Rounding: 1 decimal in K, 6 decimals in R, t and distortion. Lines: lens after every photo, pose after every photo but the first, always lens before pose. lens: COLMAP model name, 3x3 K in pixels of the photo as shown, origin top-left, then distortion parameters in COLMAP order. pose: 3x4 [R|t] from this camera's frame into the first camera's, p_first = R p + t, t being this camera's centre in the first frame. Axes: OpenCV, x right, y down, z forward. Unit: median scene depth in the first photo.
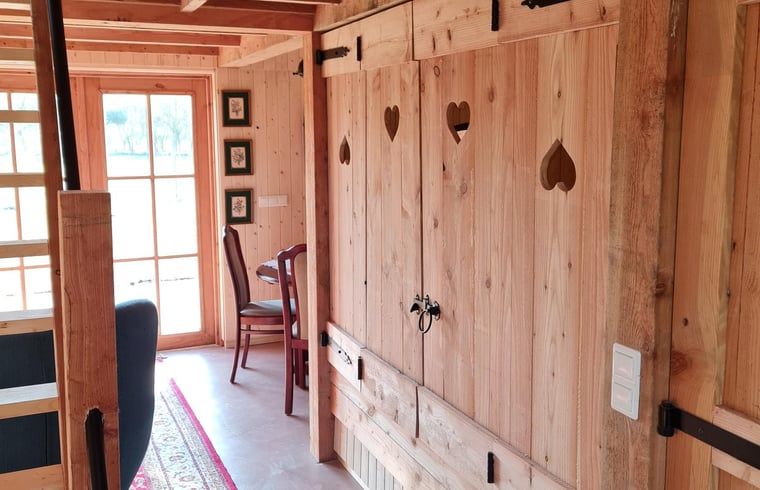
lens RADIAL K [[766.1, 0, 382.2], [0, 766.1, 242.5], [0, 0, 1]] dist [0.038145, 0.000000]
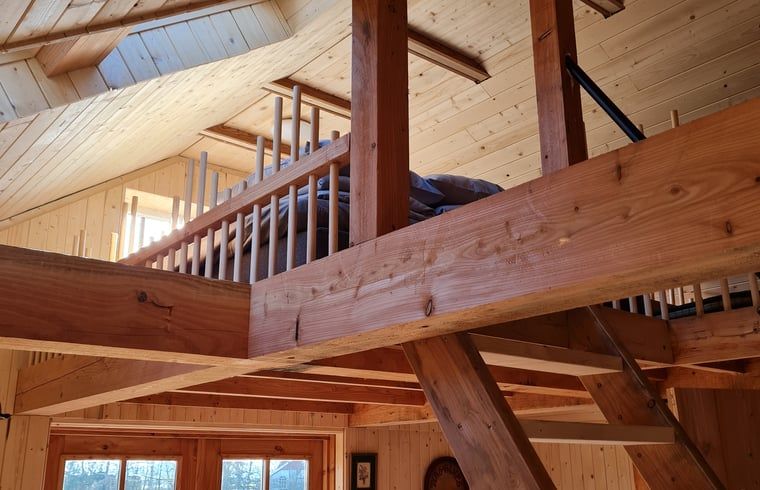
lens RADIAL K [[766.1, 0, 380.2], [0, 766.1, 243.0], [0, 0, 1]] dist [0.038145, 0.000000]
pose [[0.962270, 0.073600, 0.261954, -1.241165], [0.046547, 0.904005, -0.424981, -0.126778], [-0.268086, 0.421140, 0.866471, 0.415859]]
